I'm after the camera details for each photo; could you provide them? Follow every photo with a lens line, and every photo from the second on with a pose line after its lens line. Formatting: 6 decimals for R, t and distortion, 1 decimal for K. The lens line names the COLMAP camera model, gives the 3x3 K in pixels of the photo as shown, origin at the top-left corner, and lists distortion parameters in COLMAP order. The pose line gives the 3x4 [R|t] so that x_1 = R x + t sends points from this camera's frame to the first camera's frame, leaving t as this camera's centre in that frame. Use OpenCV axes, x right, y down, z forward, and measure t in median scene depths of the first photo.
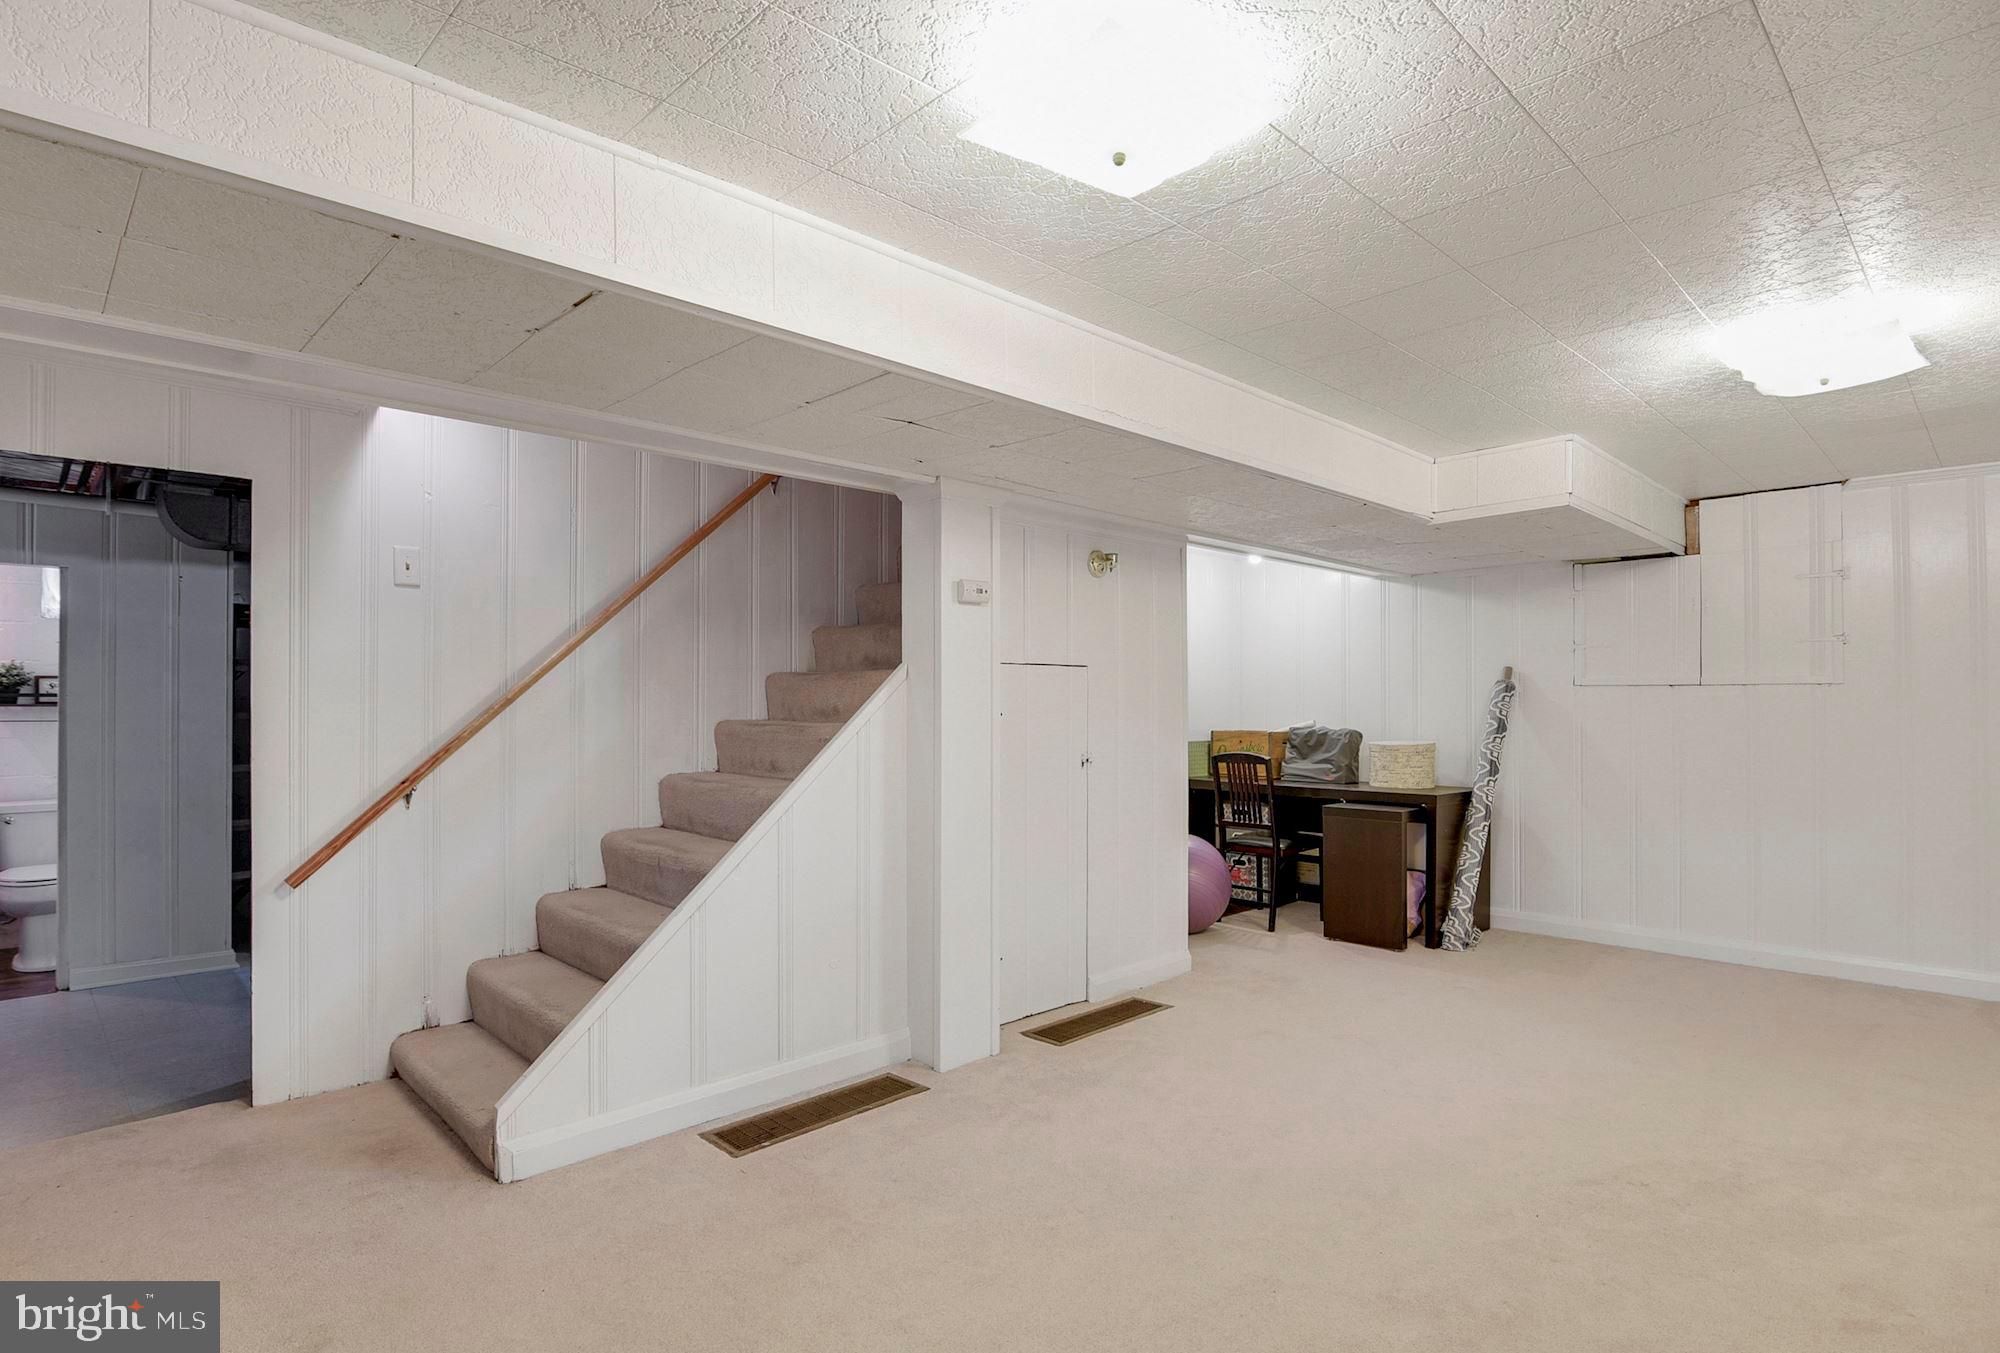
lens RADIAL K [[1052.6, 0, 992.1], [0, 1052.6, 713.3], [0, 0, 1]] dist [-0.002207, -0.000416]
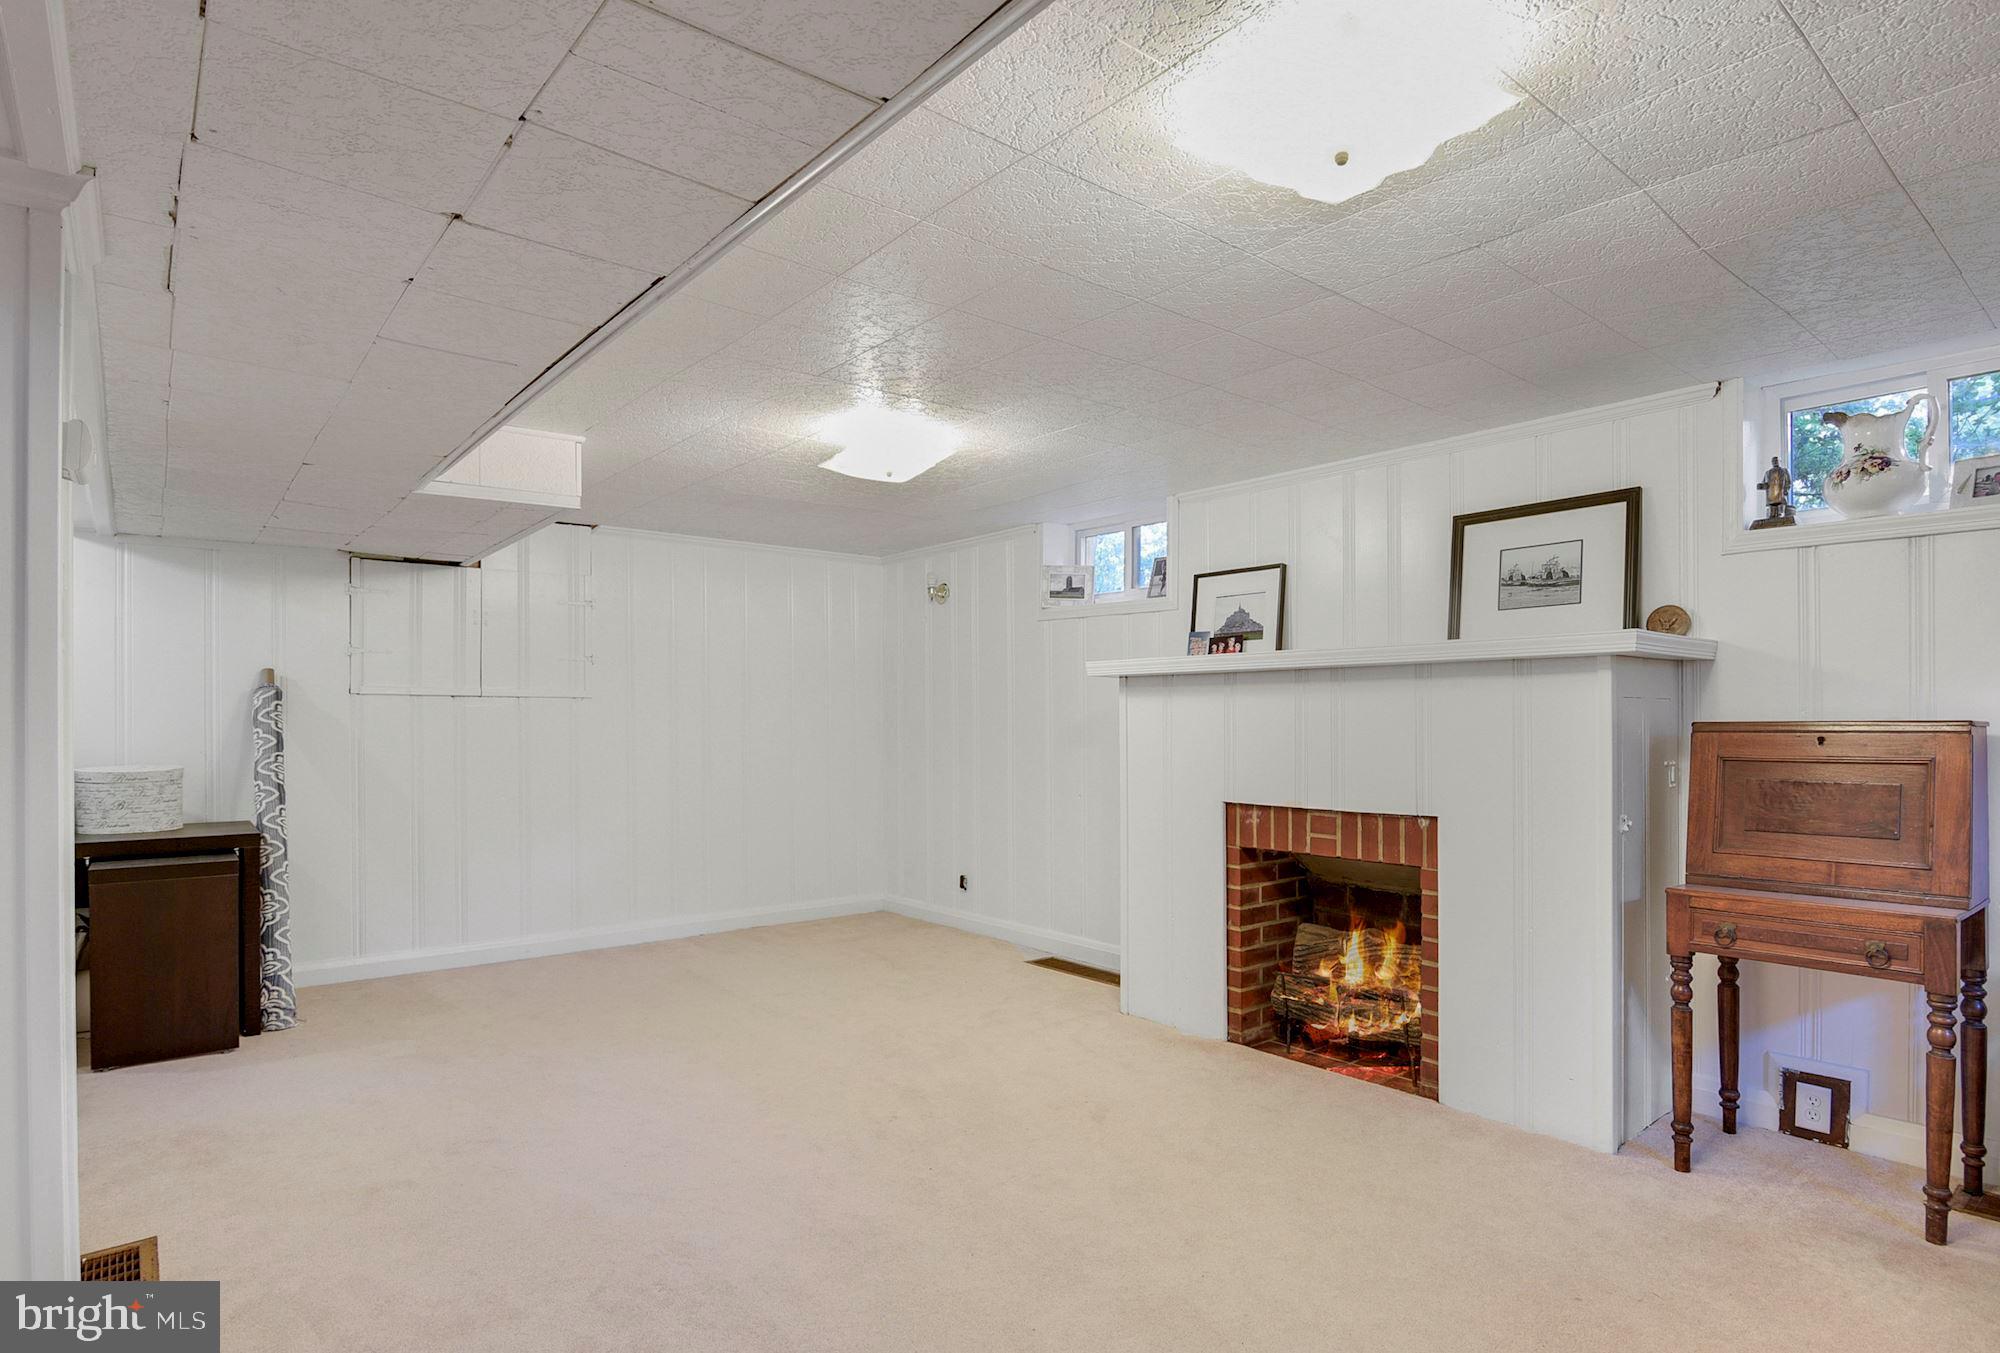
lens RADIAL K [[1052.6, 0, 992.1], [0, 1052.6, 713.3], [0, 0, 1]] dist [-0.002207, -0.000416]
pose [[0.095947, 0.005073, 0.995374, -0.287226], [0.009463, 0.999937, -0.006008, 0.000460], [-0.995341, 0.009996, 0.095893, 0.395192]]
